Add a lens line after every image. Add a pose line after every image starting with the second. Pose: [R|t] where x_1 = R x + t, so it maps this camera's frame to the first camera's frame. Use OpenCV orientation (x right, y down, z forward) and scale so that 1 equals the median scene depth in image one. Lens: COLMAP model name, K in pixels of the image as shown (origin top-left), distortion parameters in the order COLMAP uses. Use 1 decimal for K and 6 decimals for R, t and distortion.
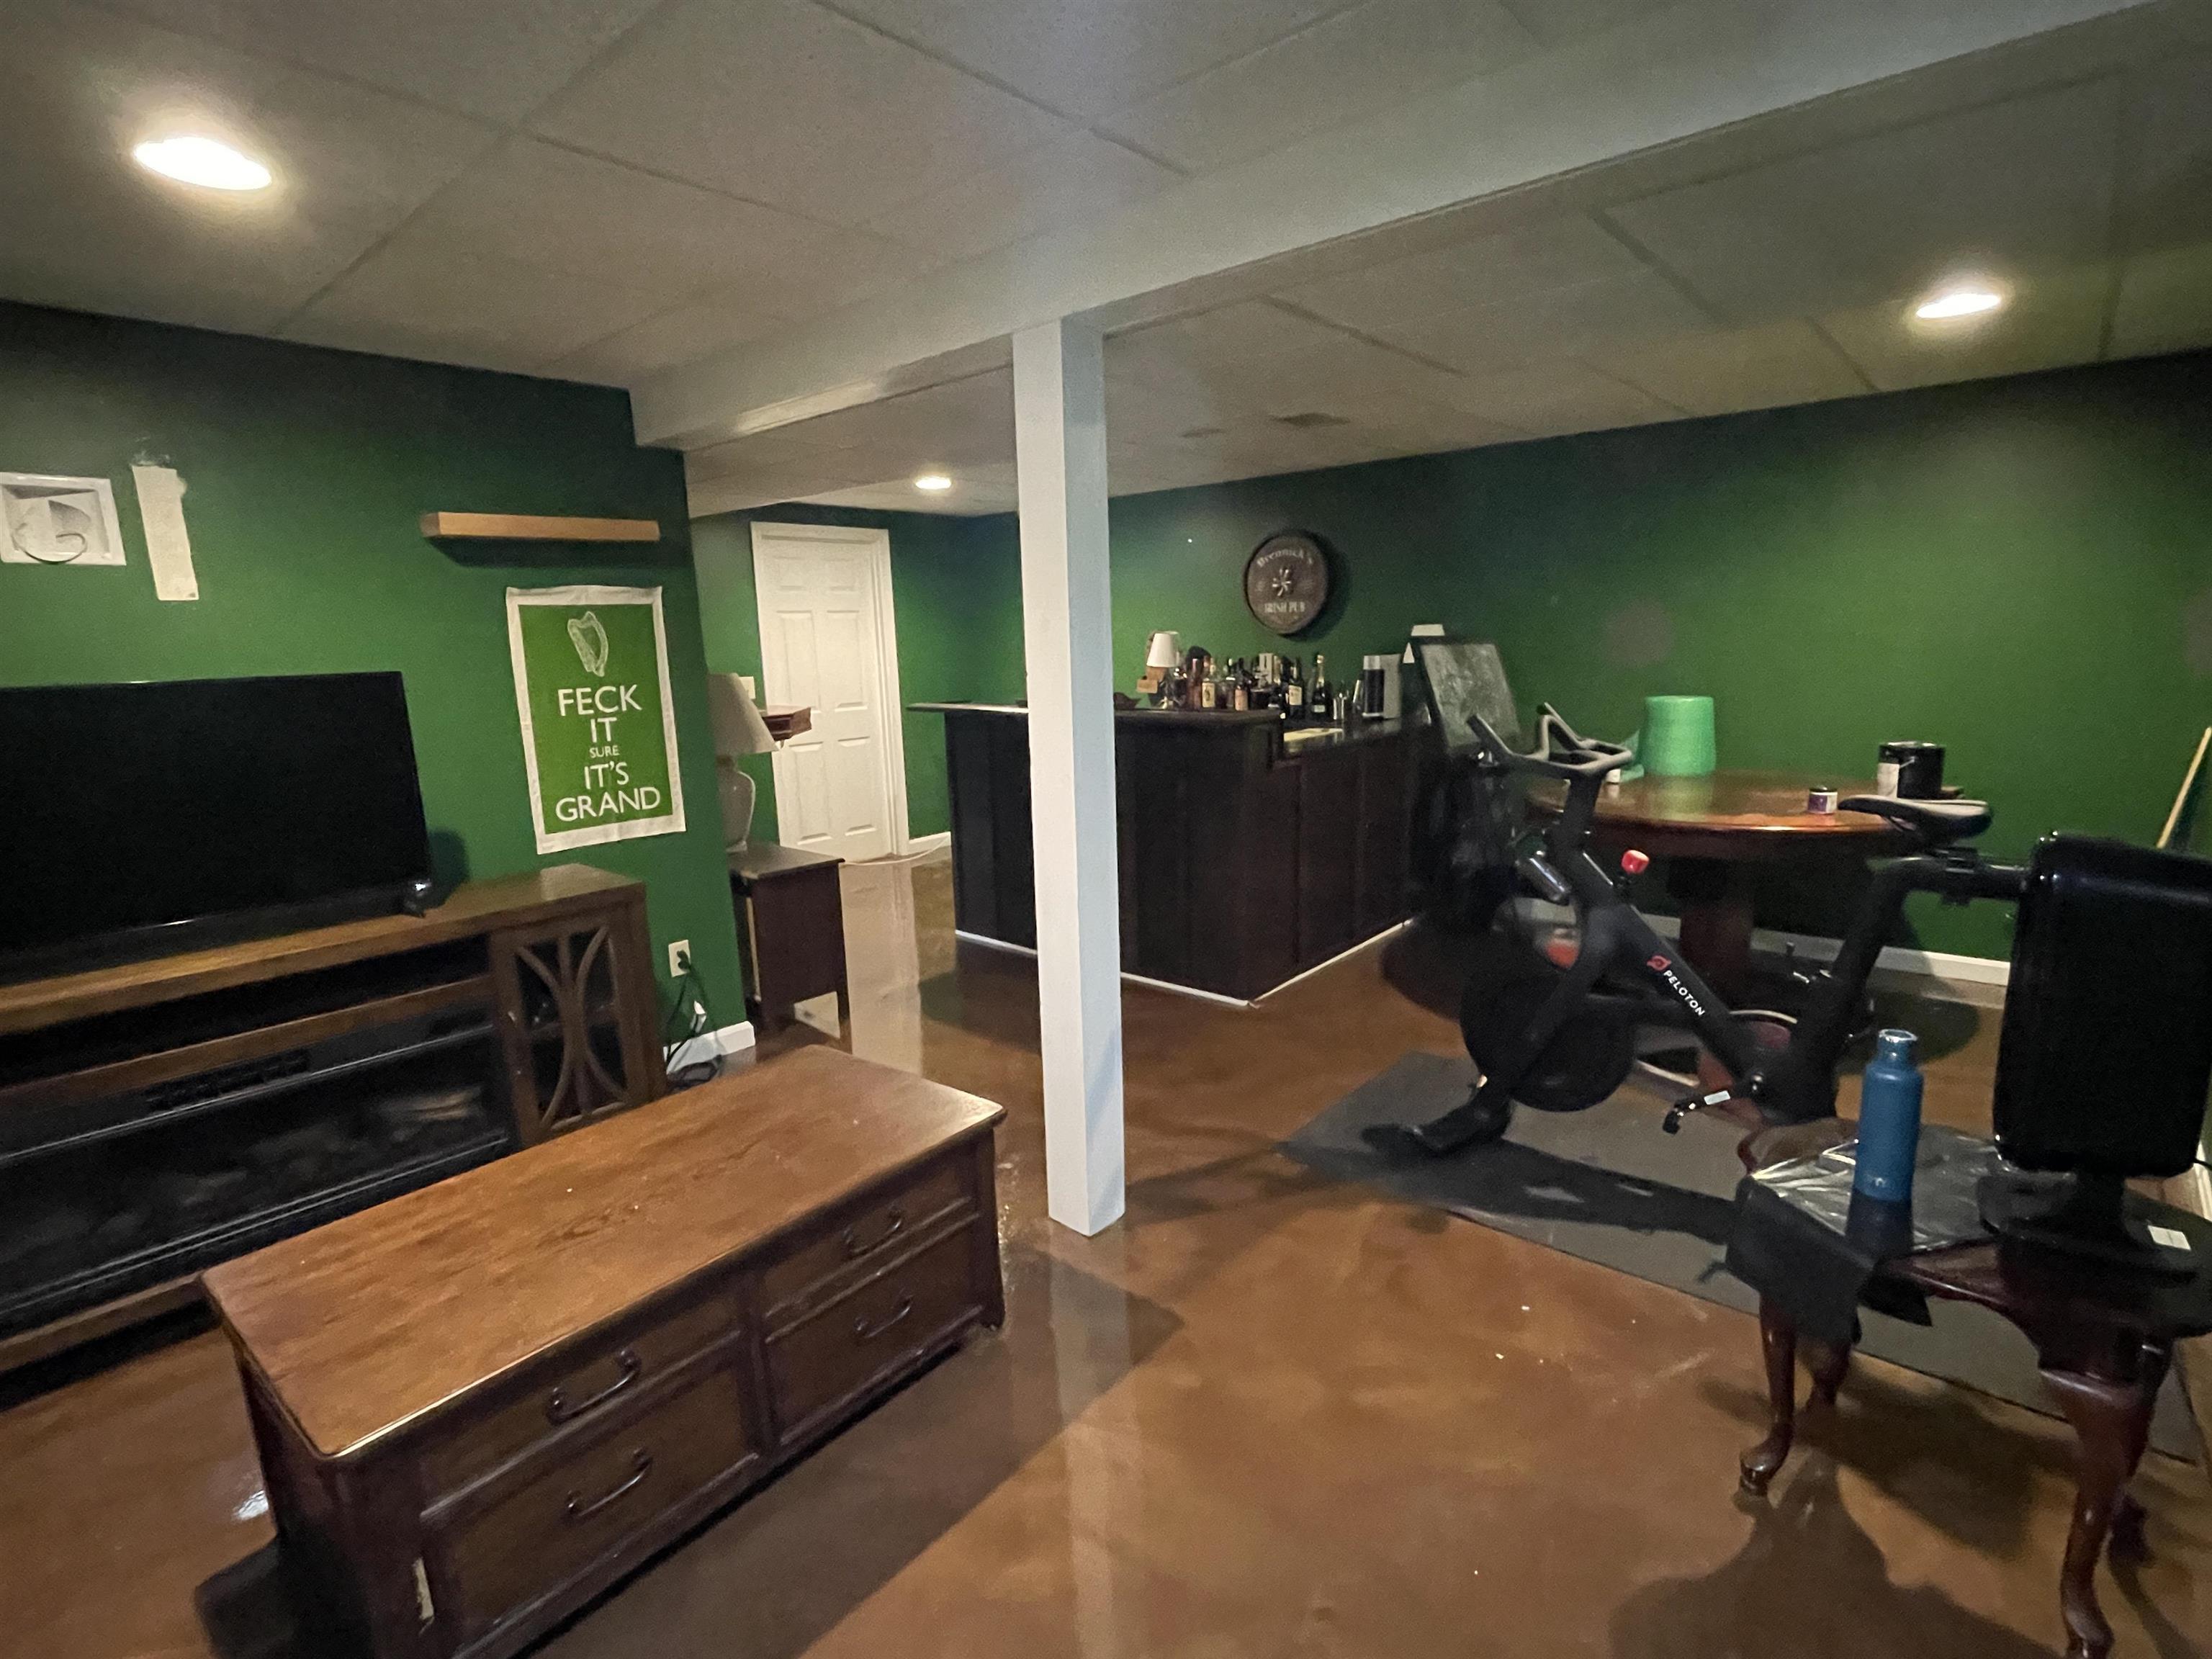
lens RADIAL K [[1078.6, 0, 1105.2], [0, 1078.6, 834.3], [0, 0, 1]] dist [-0.003727, 0.003369]
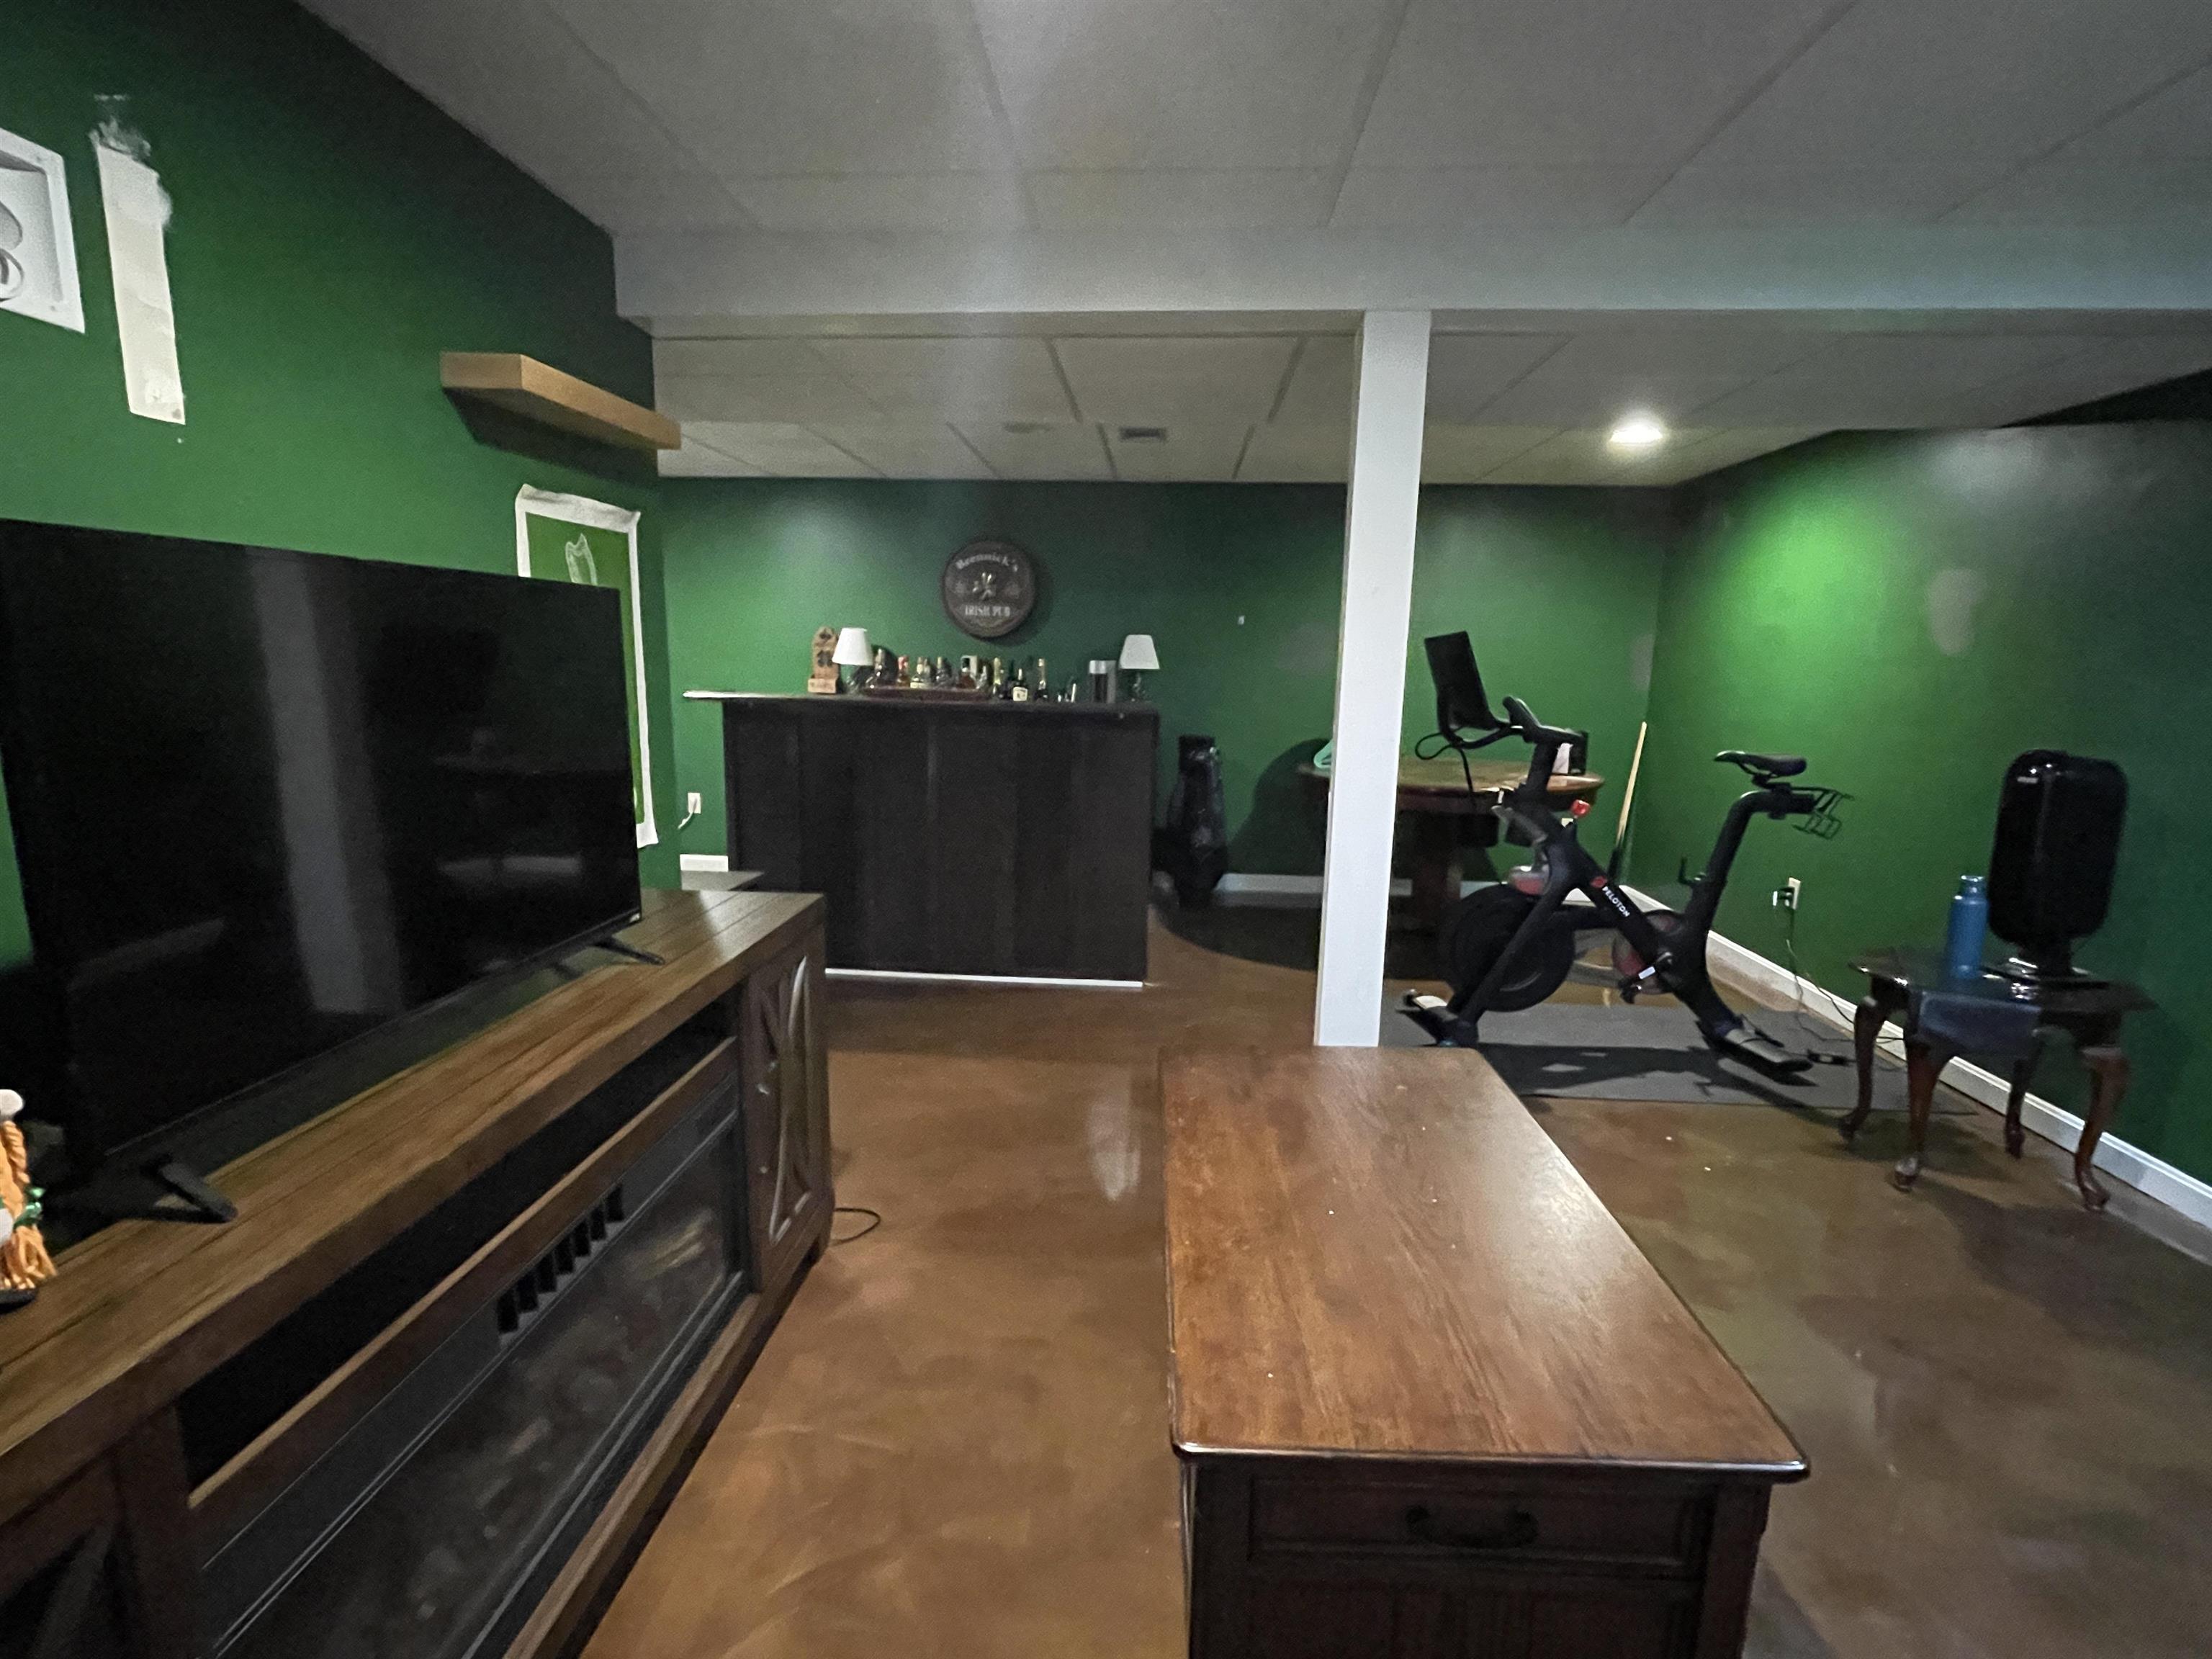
lens RADIAL K [[1078.6, 0, 1094.6], [0, 1078.6, 831.0], [0, 0, 1]] dist [-0.003727, 0.003369]
pose [[0.793368, -0.052278, 0.606494, -0.386191], [0.070398, 0.997500, -0.006108, 0.008996], [-0.604659, 0.047542, 0.795065, 0.146125]]
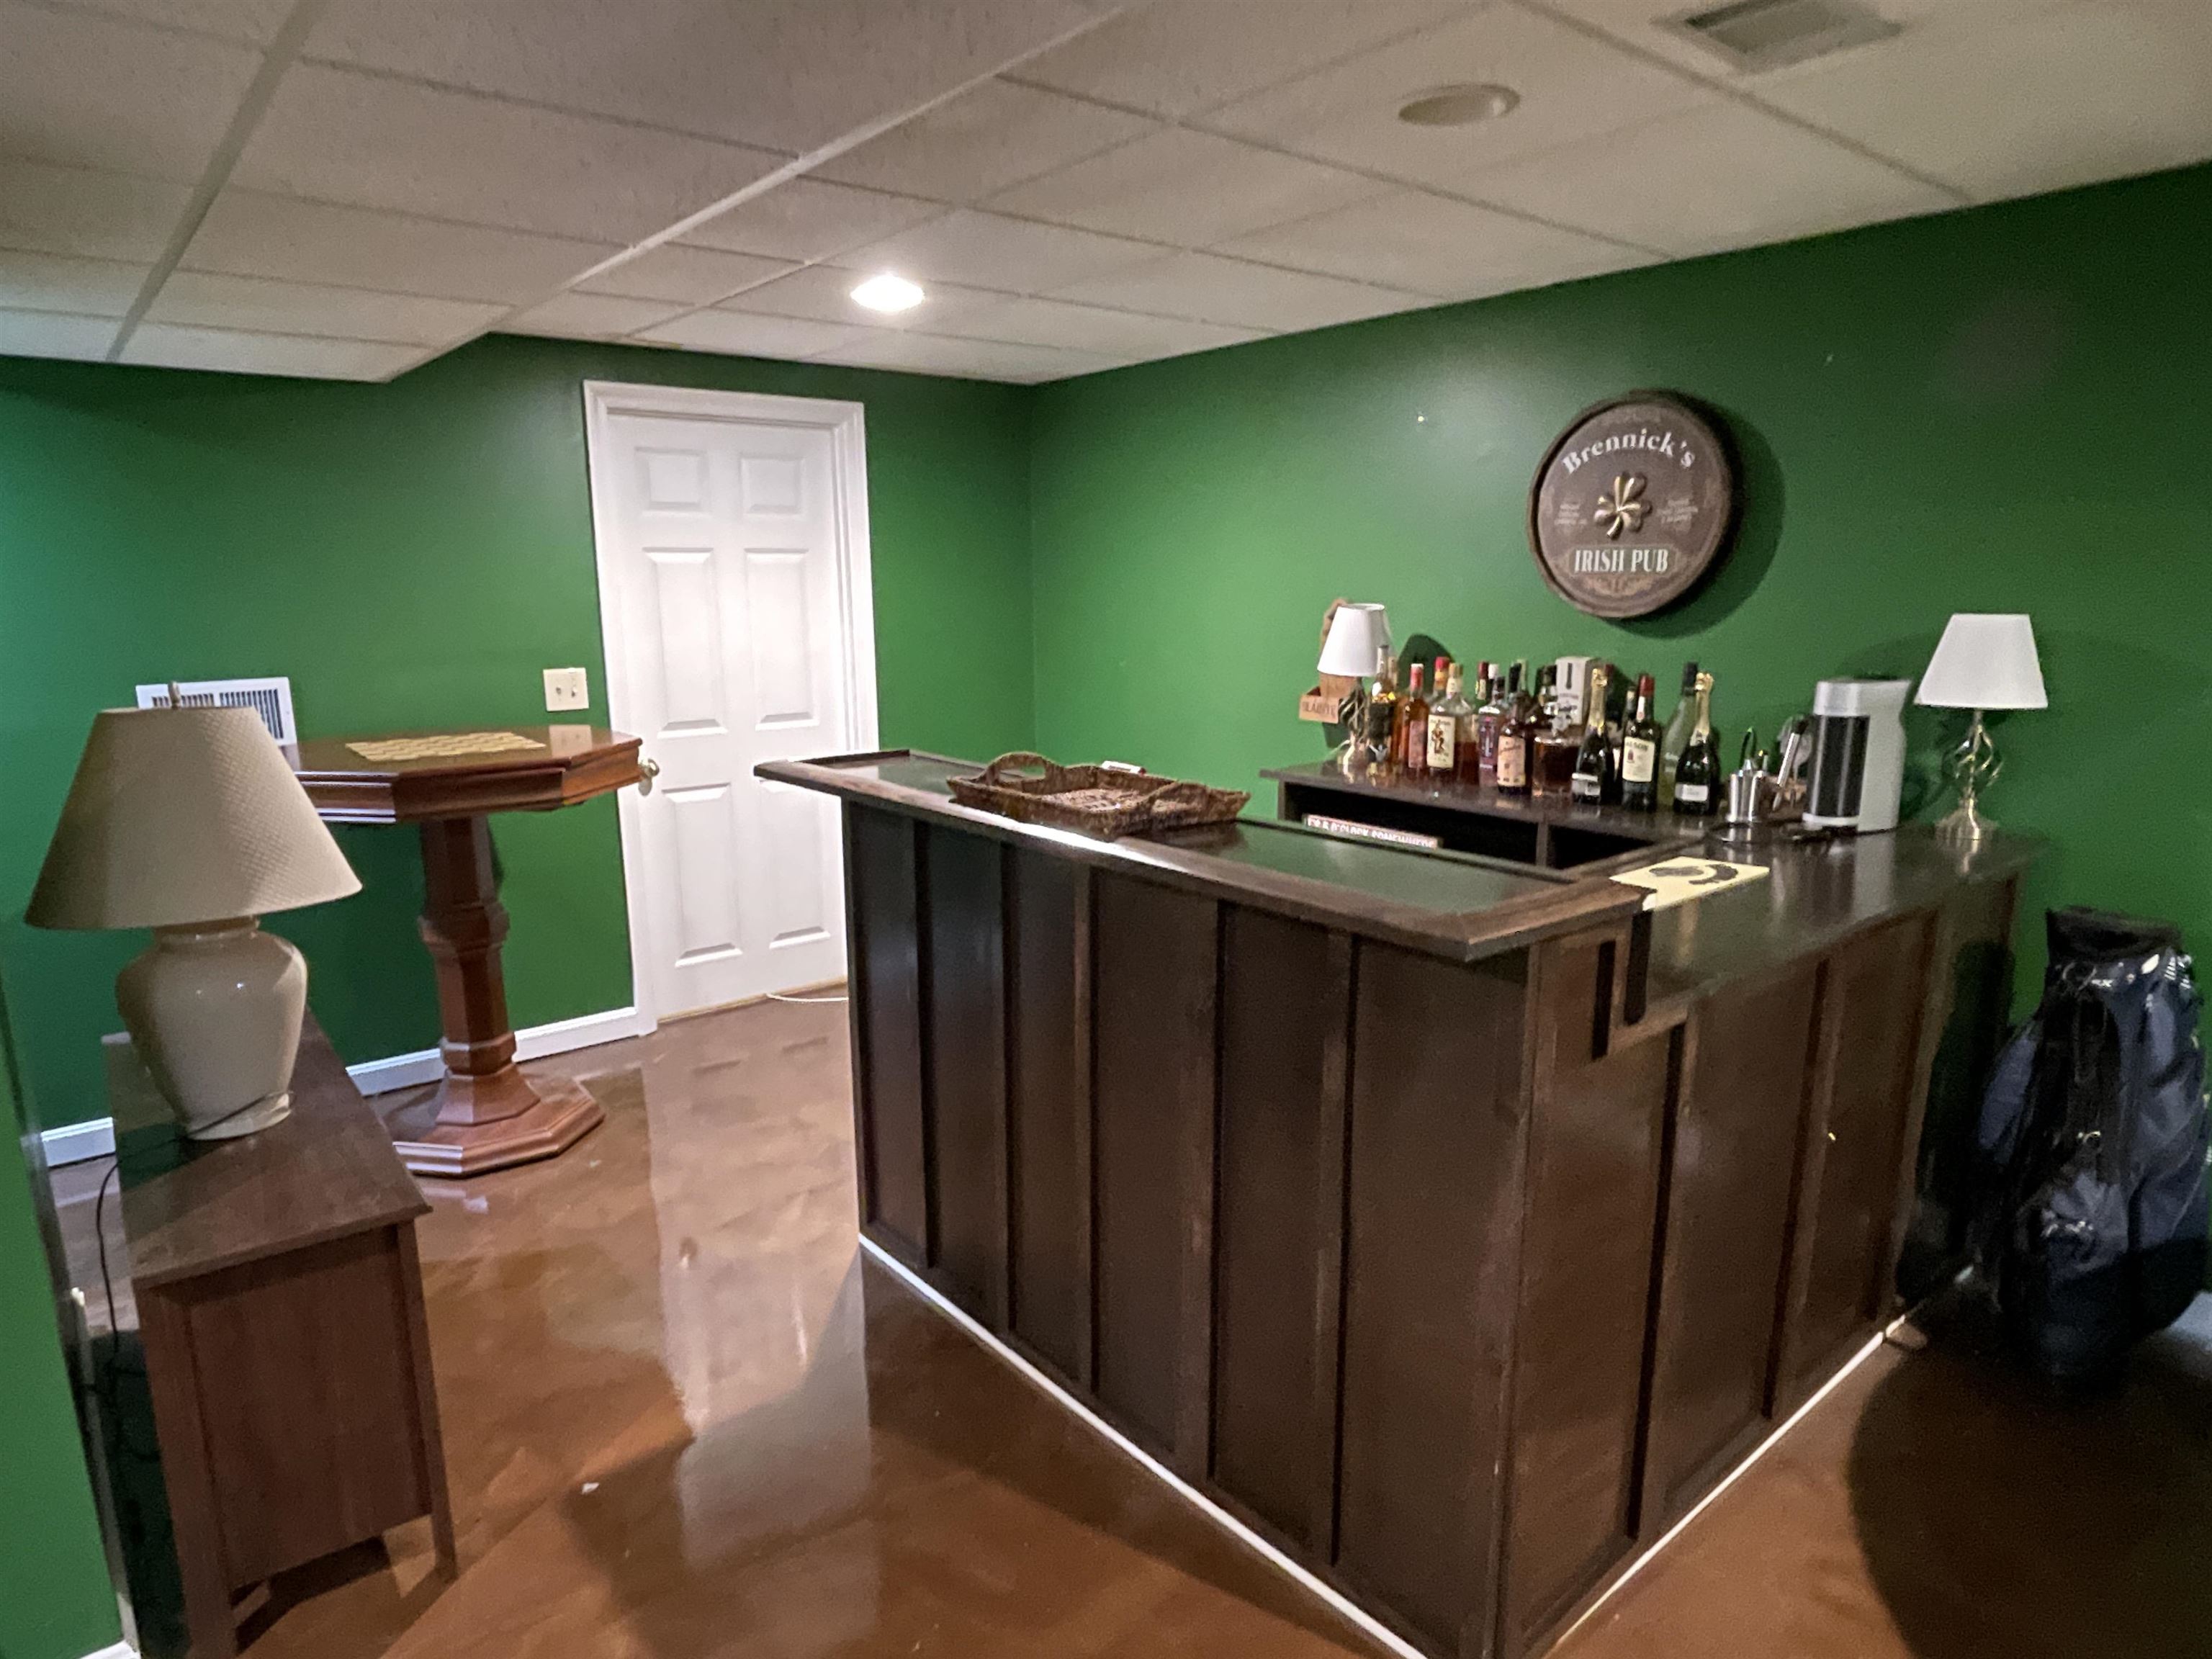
lens RADIAL K [[1331.4, 0, 1091.6], [0, 1331.4, 840.0], [0, 0, 1]] dist [-0.004597, -0.003710]
pose [[0.984475, 0.054455, -0.166865, 0.045919], [-0.051609, 0.998439, 0.021348, -0.093331], [0.167767, -0.012405, 0.985749, 0.406901]]
